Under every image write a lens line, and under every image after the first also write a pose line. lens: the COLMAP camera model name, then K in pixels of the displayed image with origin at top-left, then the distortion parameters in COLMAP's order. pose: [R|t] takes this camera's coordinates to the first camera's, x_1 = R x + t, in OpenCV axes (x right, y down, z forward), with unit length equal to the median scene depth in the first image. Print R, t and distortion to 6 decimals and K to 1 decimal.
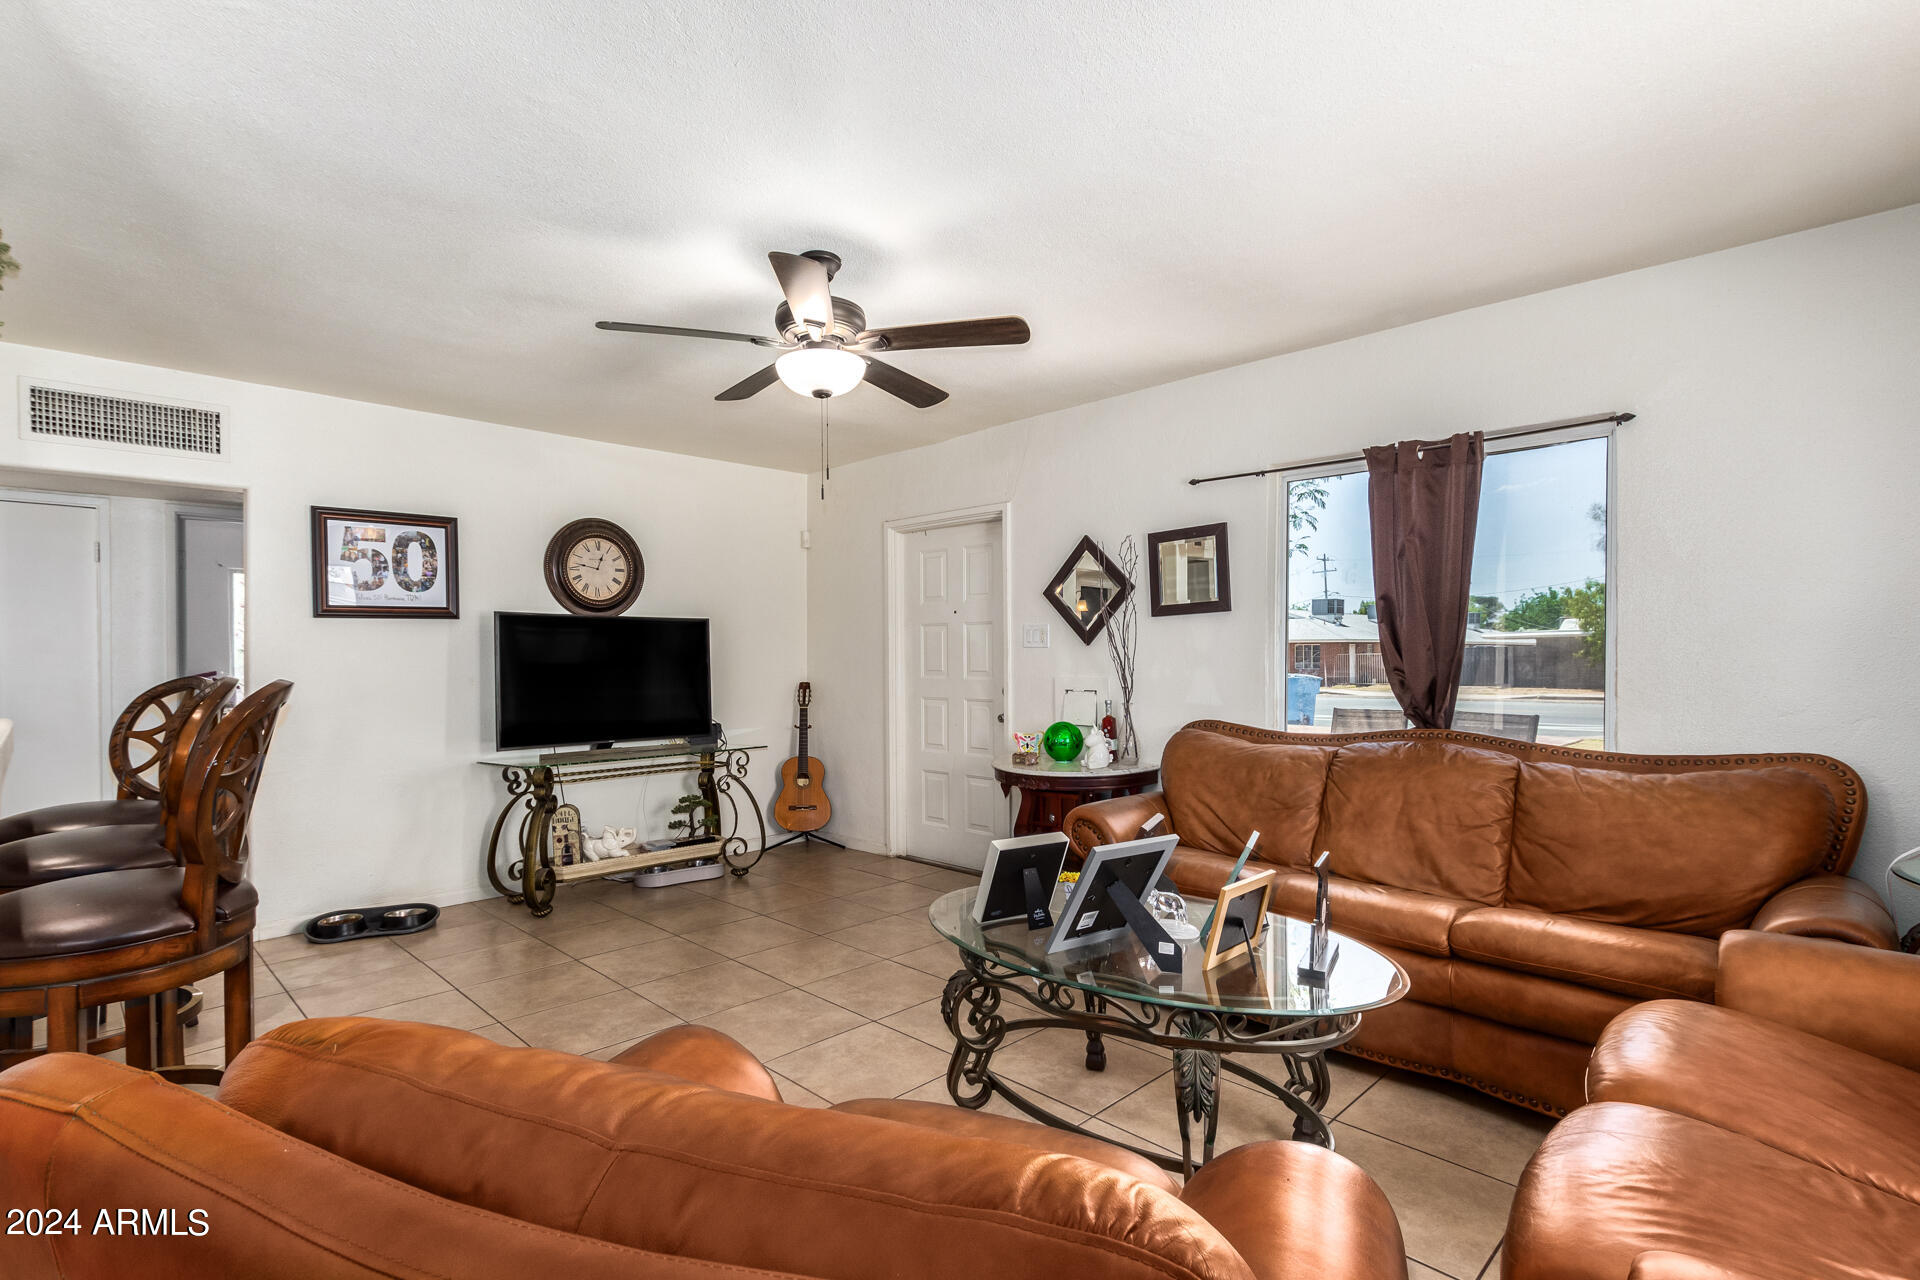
lens RADIAL K [[905.9, 0, 959.6], [0, 905.9, 664.6], [0, 0, 1]] dist [-0.000011, 0.001883]
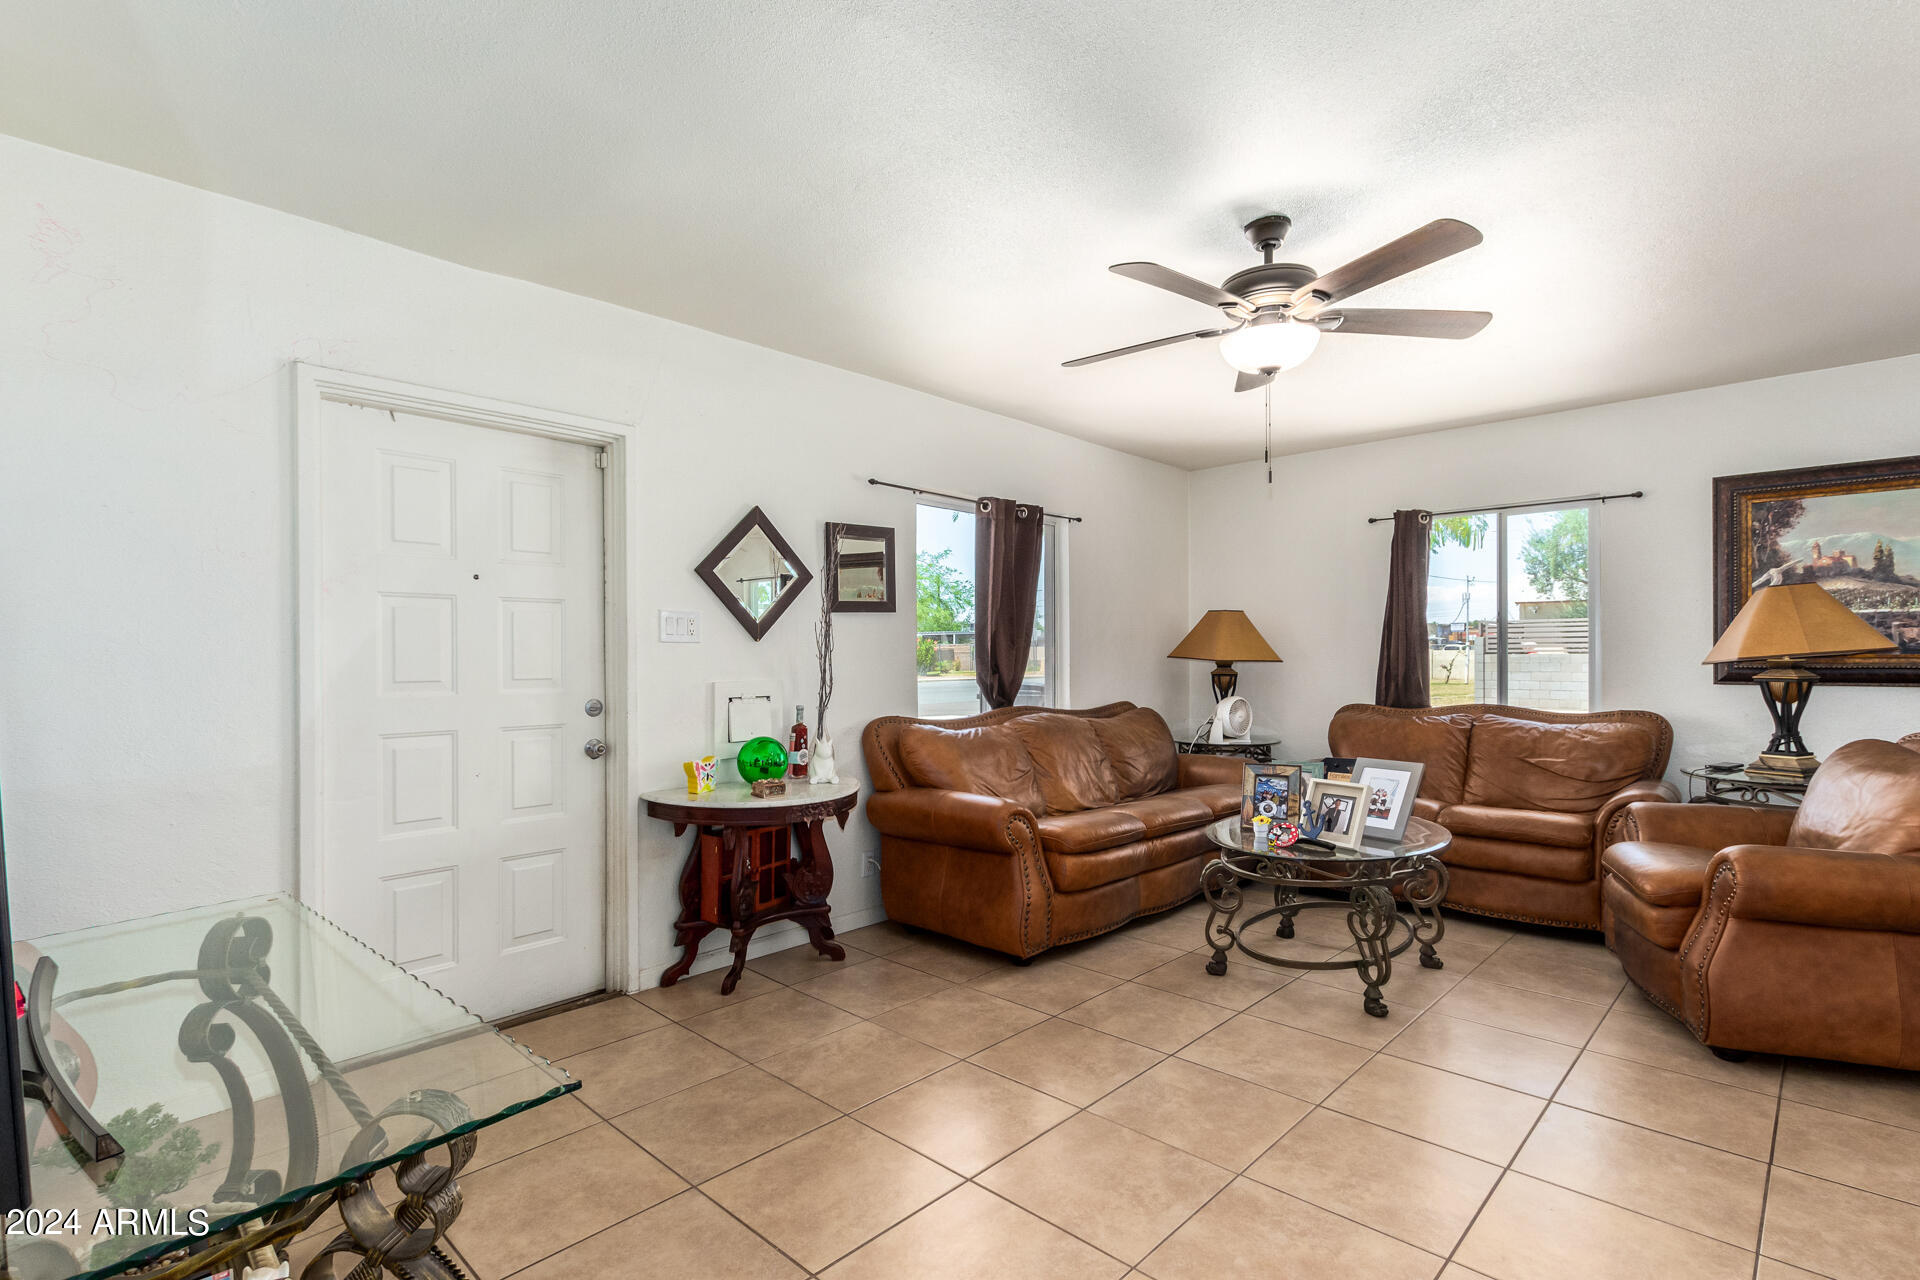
lens RADIAL K [[905.9, 0, 959.6], [0, 905.9, 664.6], [0, 0, 1]] dist [-0.000011, 0.001883]
pose [[-0.014859, -0.003449, 0.999884, -0.717663], [0.016042, 0.999865, 0.003688, -0.000900], [-0.999761, 0.016095, -0.014801, 0.883106]]
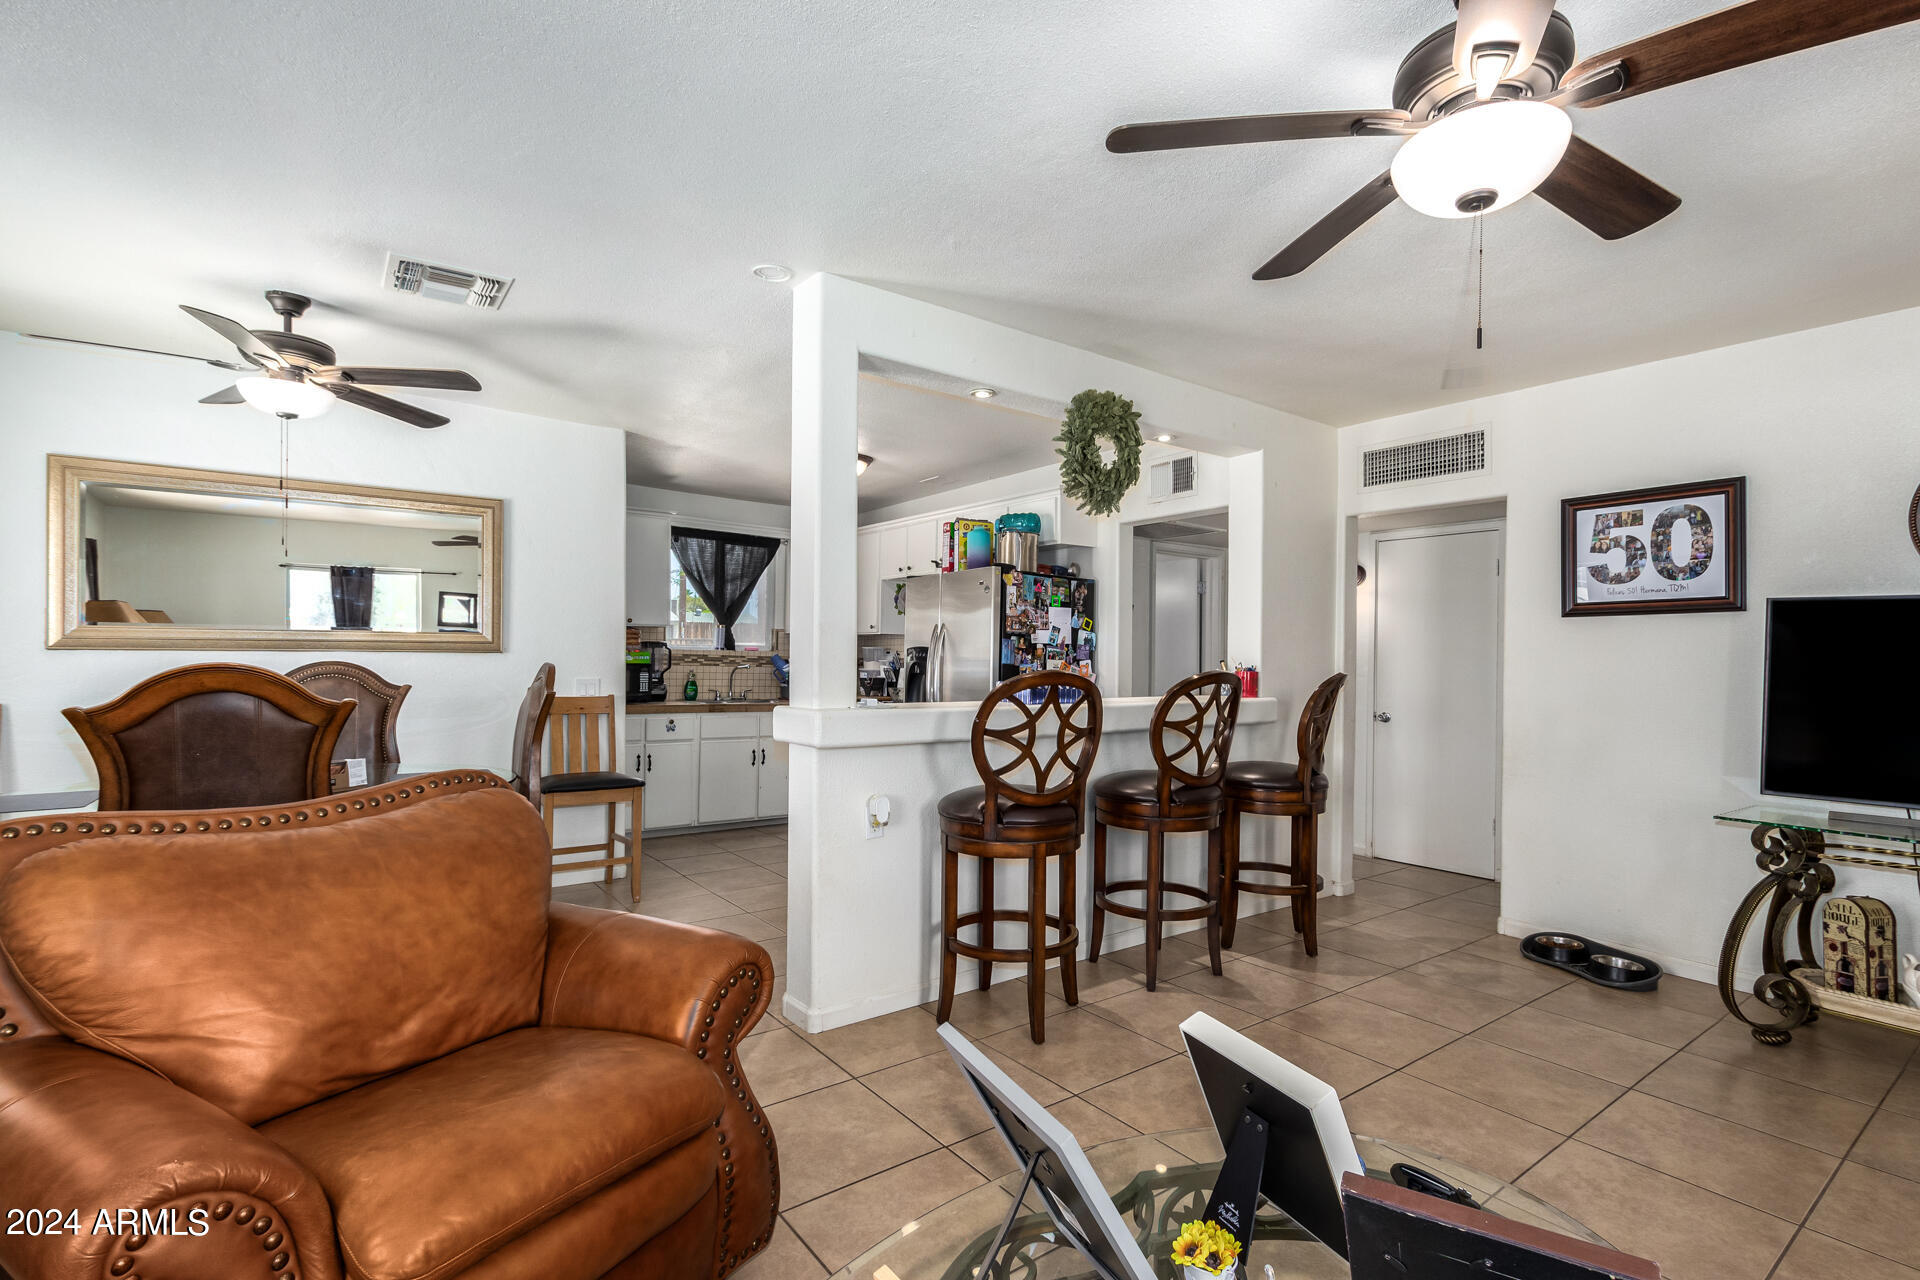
lens RADIAL K [[902.6, 0, 957.4], [0, 902.6, 649.6], [0, 0, 1]] dist [-0.002760, -0.000512]
pose [[-0.150980, -0.001100, -0.988536, 0.300668], [-0.018358, 0.999830, 0.001691, -0.007991], [0.988366, 0.018403, -0.150975, 0.500209]]
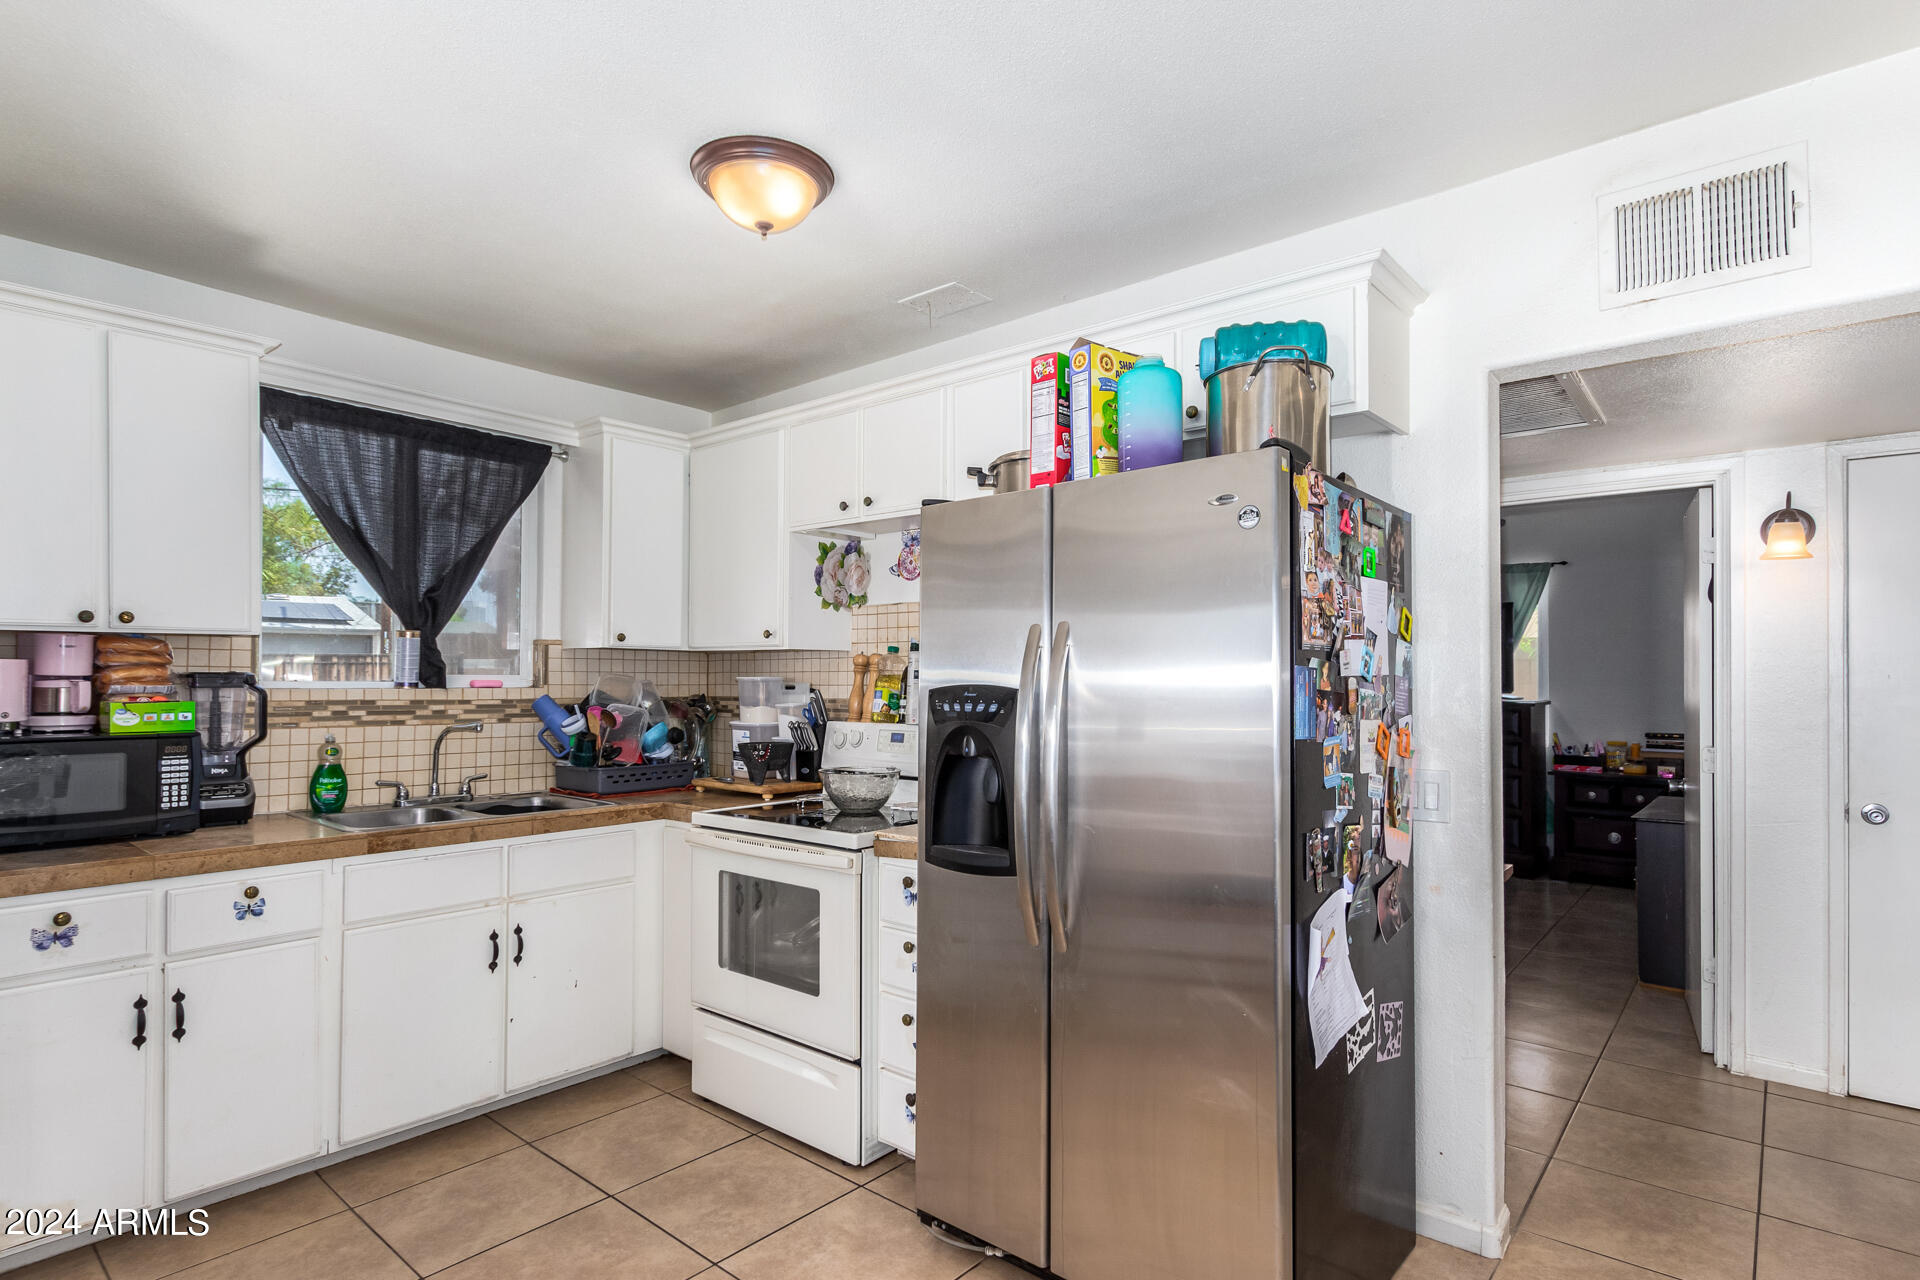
lens RADIAL K [[973.9, 0, 959.8], [0, 973.9, 669.0], [0, 0, 1]] dist [0.001067, 0.000404]
pose [[0.076947, 0.006753, -0.997012, -0.424201], [-0.010448, 0.999928, 0.005966, -0.020133], [0.996980, 0.009958, 0.077012, 0.213936]]
